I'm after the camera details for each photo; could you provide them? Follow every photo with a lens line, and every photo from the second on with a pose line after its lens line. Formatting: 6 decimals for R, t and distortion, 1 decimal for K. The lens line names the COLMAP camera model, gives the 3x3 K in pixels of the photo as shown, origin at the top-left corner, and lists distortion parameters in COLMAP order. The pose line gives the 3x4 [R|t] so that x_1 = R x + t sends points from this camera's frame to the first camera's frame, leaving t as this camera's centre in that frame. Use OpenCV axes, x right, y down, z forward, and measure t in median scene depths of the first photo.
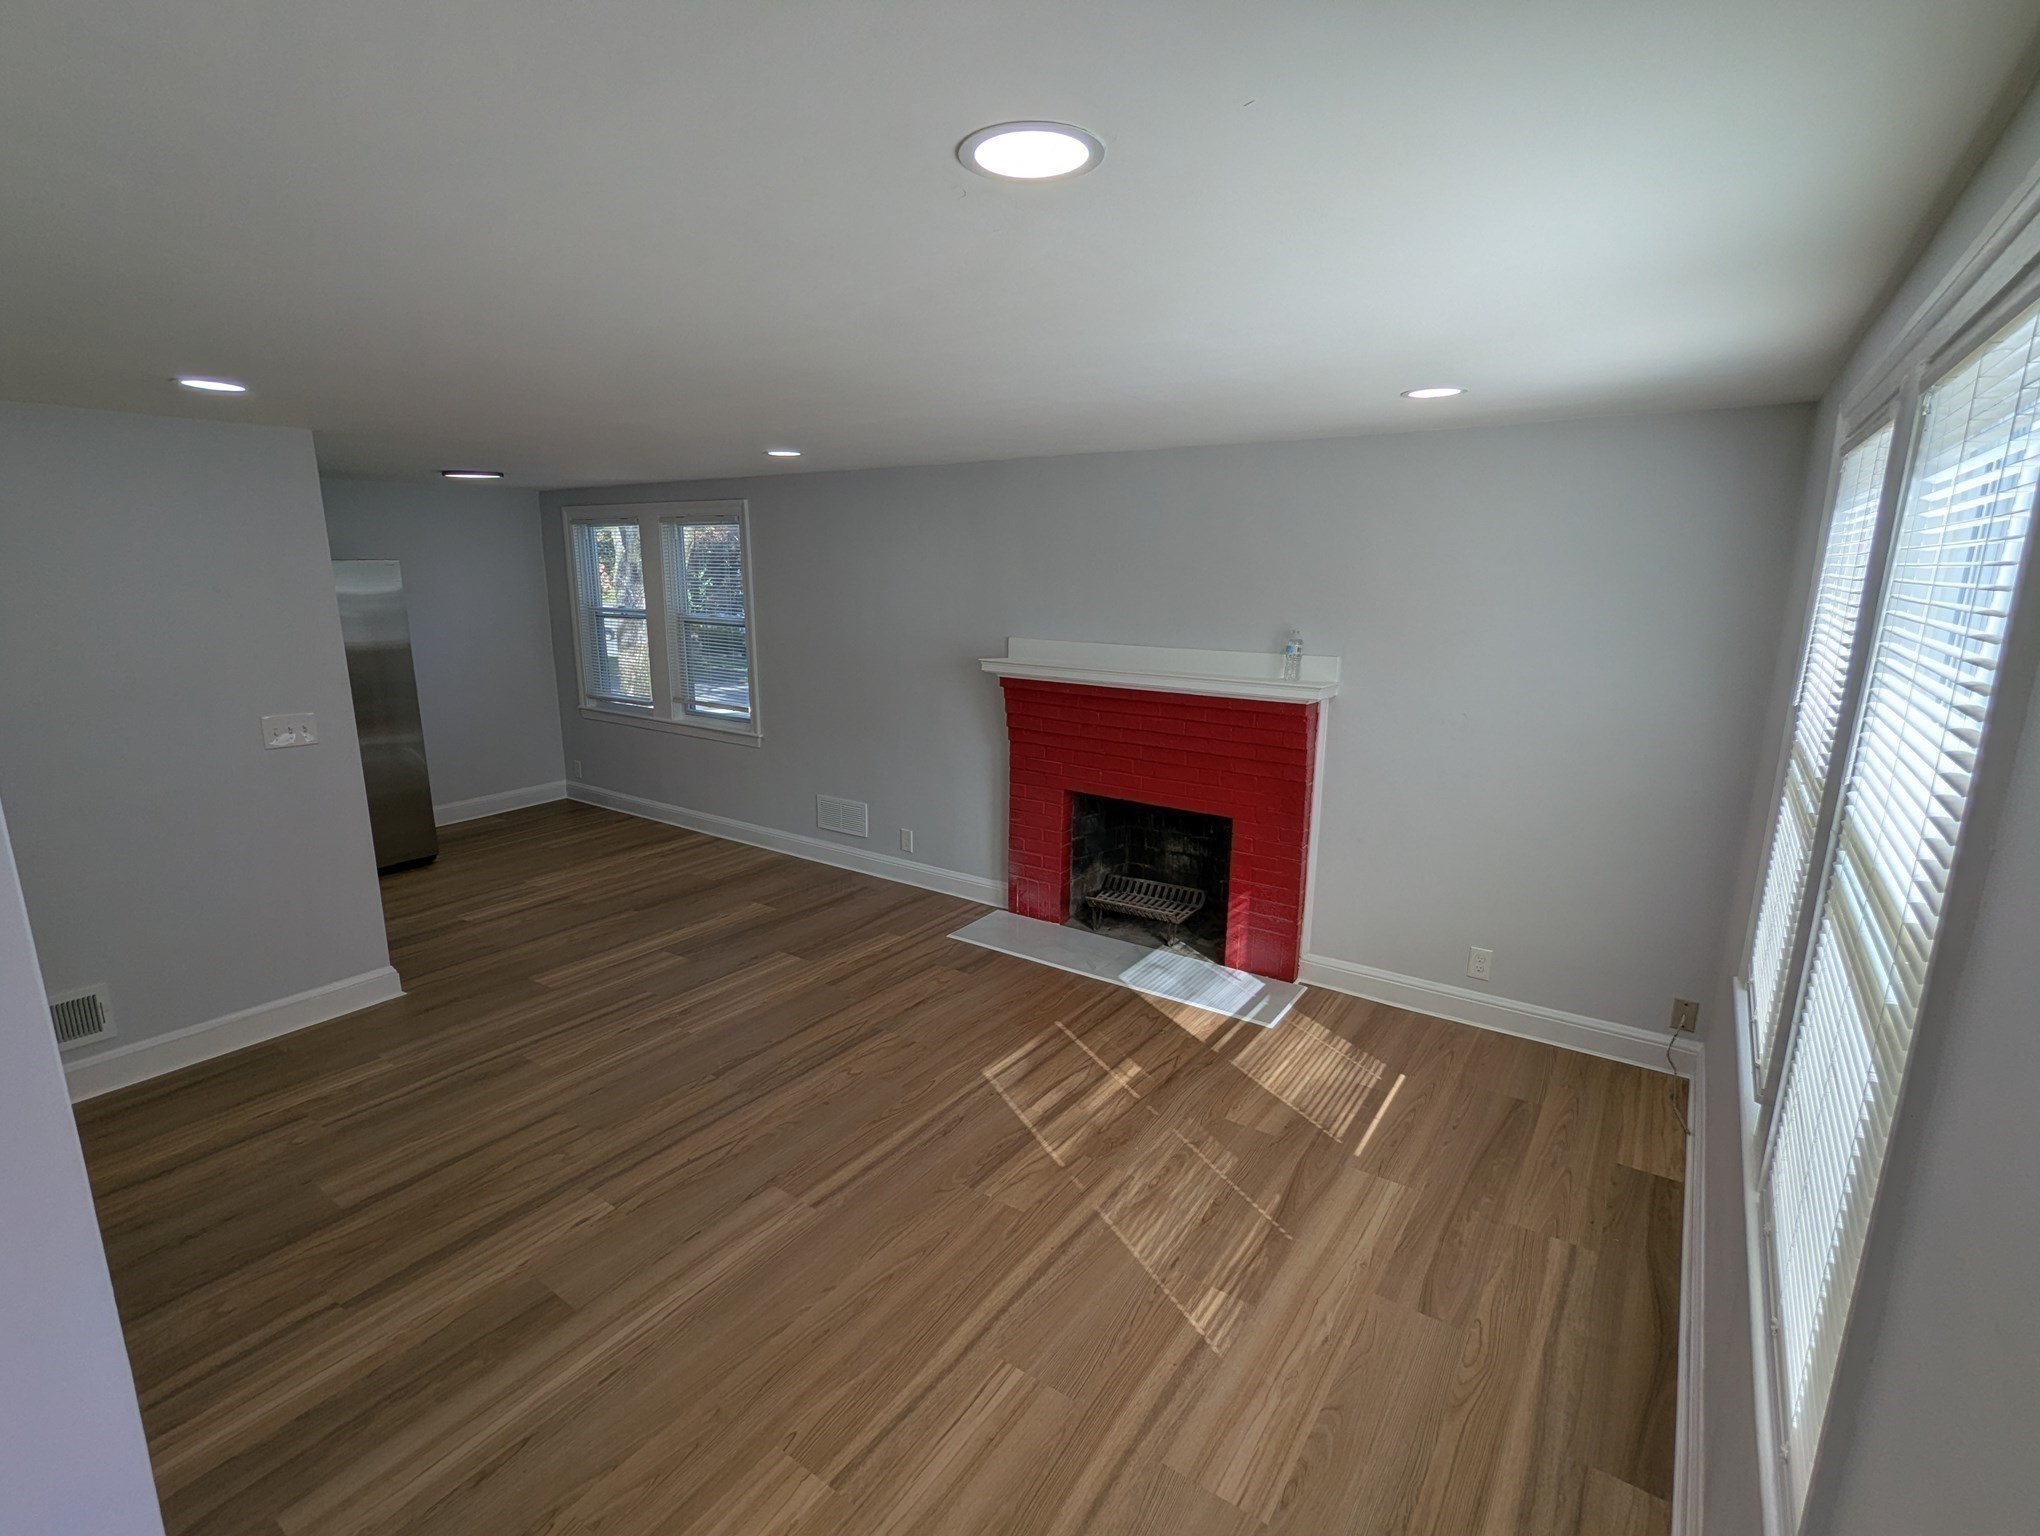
lens RADIAL K [[973.5, 0, 1020.0], [0, 973.5, 768.0], [0, 0, 1]] dist [-0.002780, -0.000433]
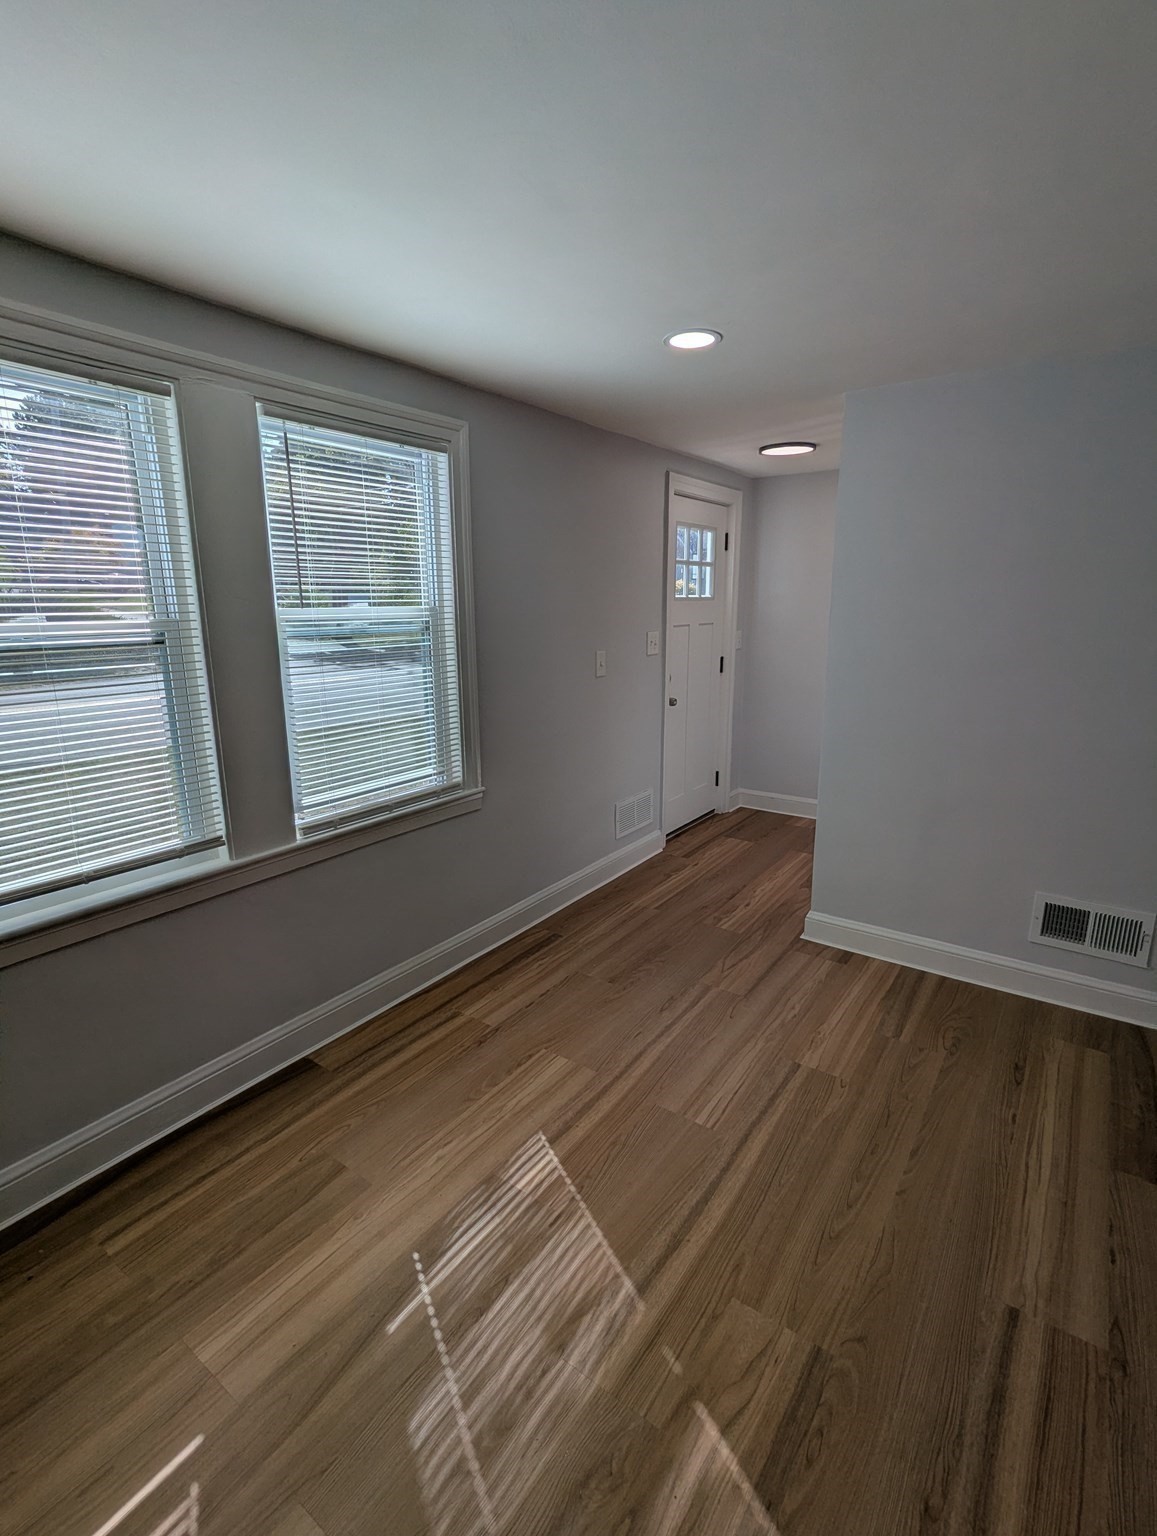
lens RADIAL K [[733.0, 0, 565.9], [0, 733.0, 763.8], [0, 0, 1]] dist [-0.002780, -0.000433]
pose [[-0.999744, -0.001403, 0.022576, 0.116938], [0.008095, 0.909774, 0.415025, -0.164775], [-0.021121, 0.415102, -0.909530, 1.276606]]
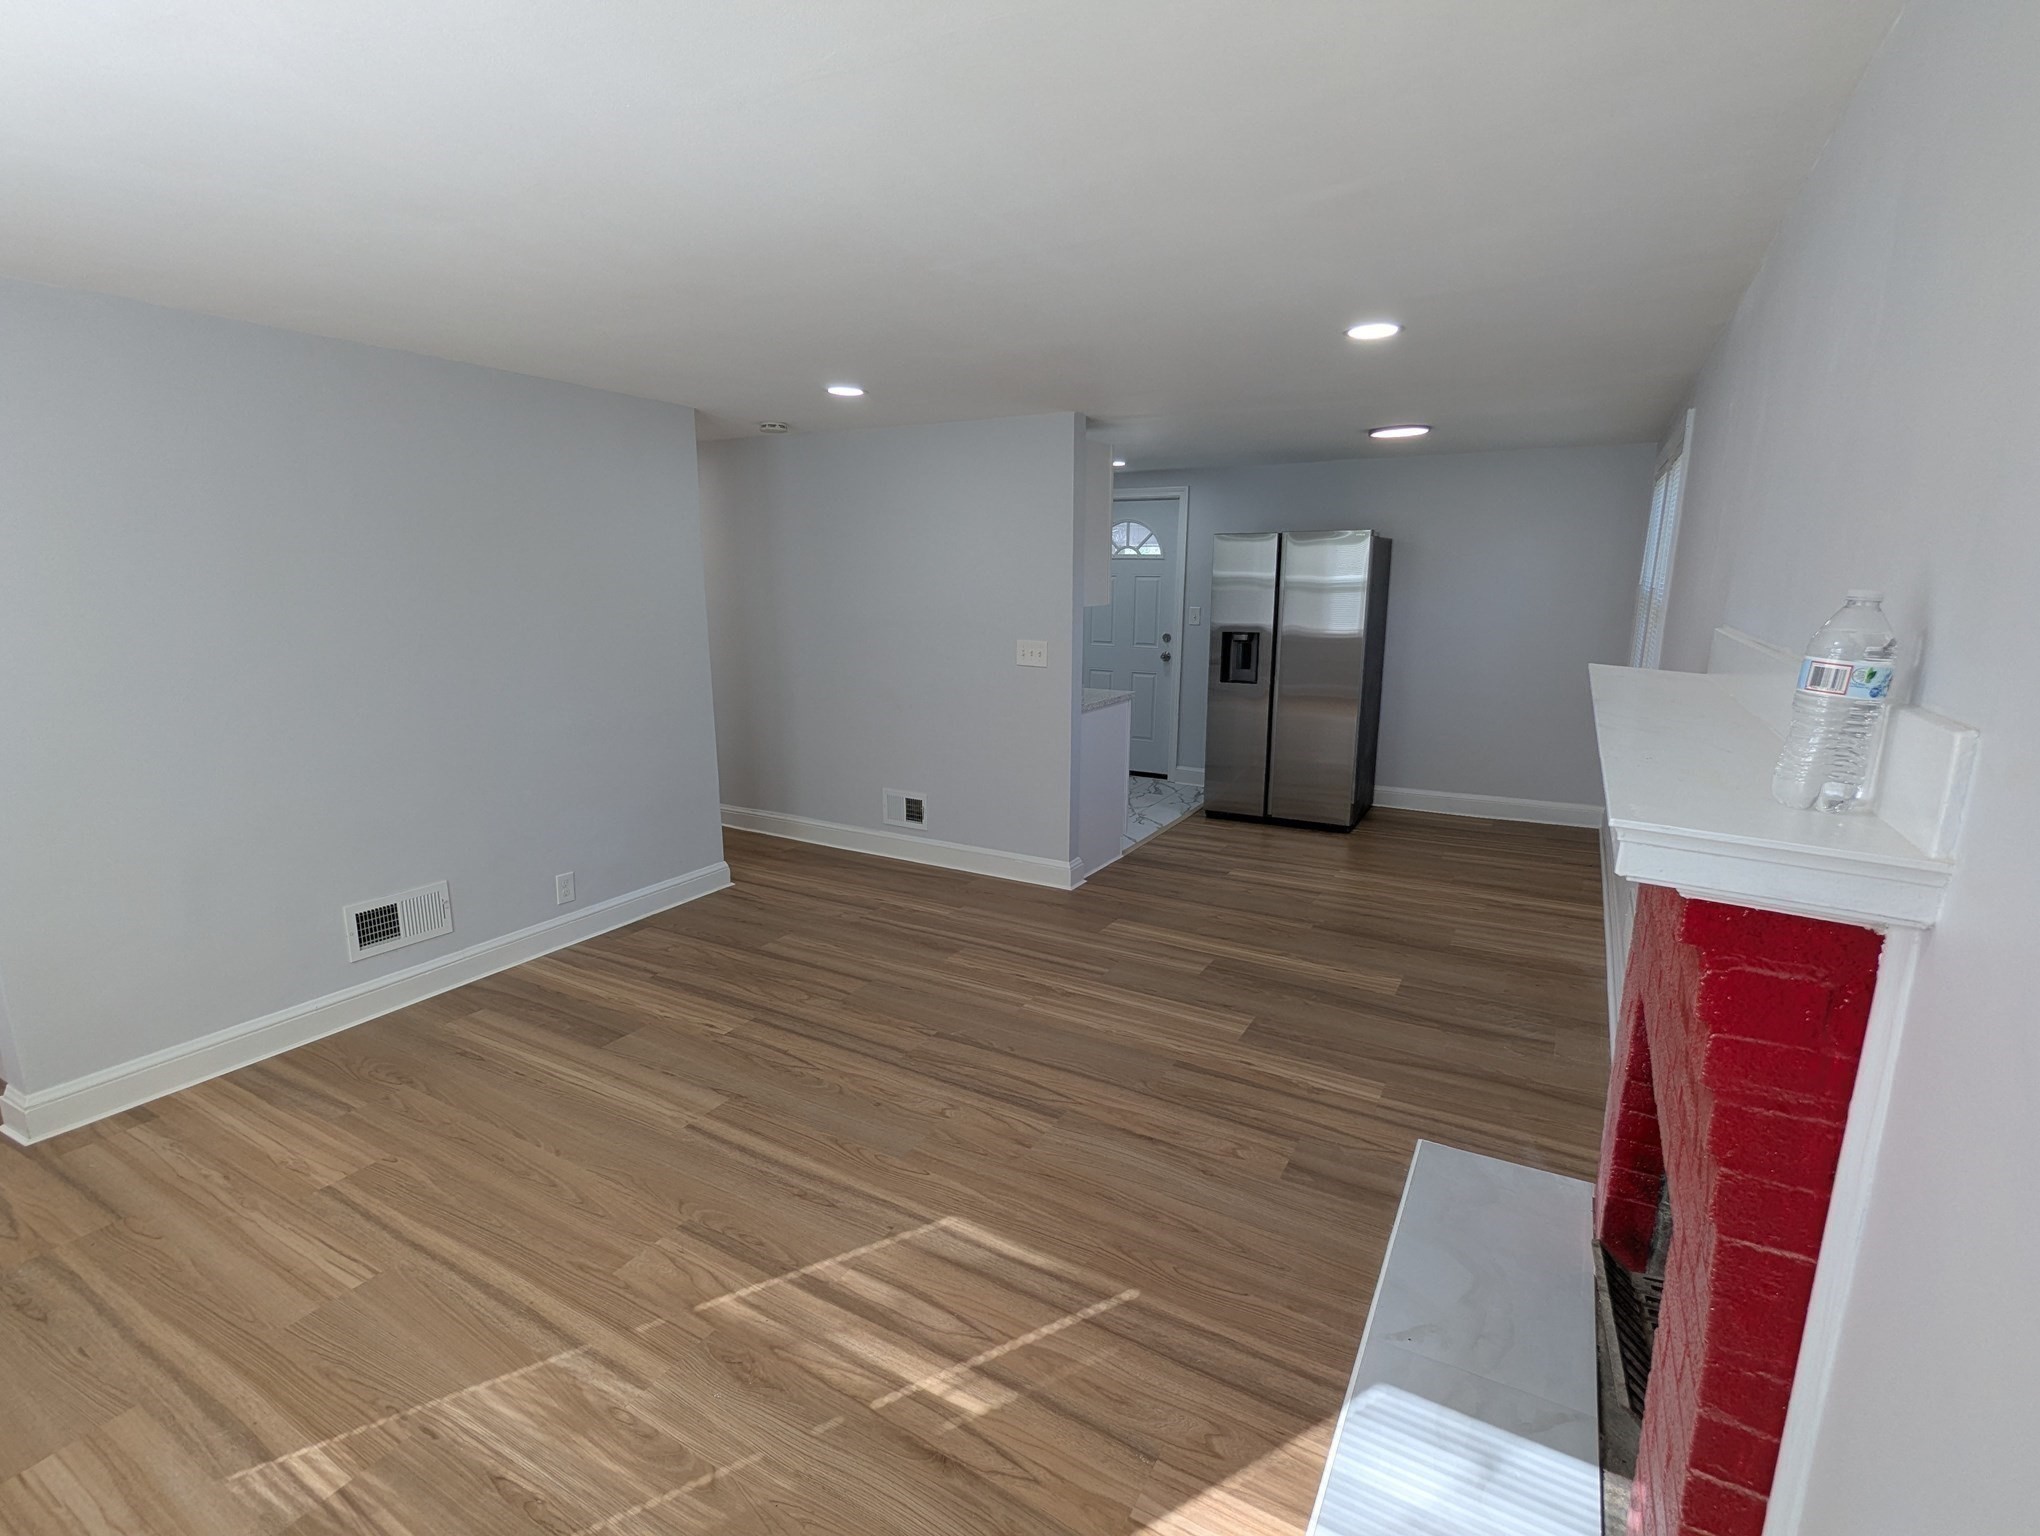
lens RADIAL K [[966.1, 0, 1016.7], [0, 966.1, 776.7], [0, 0, 1]] dist [-0.000514, 0.005539]
pose [[0.082043, 0.202169, -0.975908, 0.681420], [-0.208041, 0.961111, 0.181615, -0.141316], [0.974673, 0.188129, 0.120912, 1.082399]]
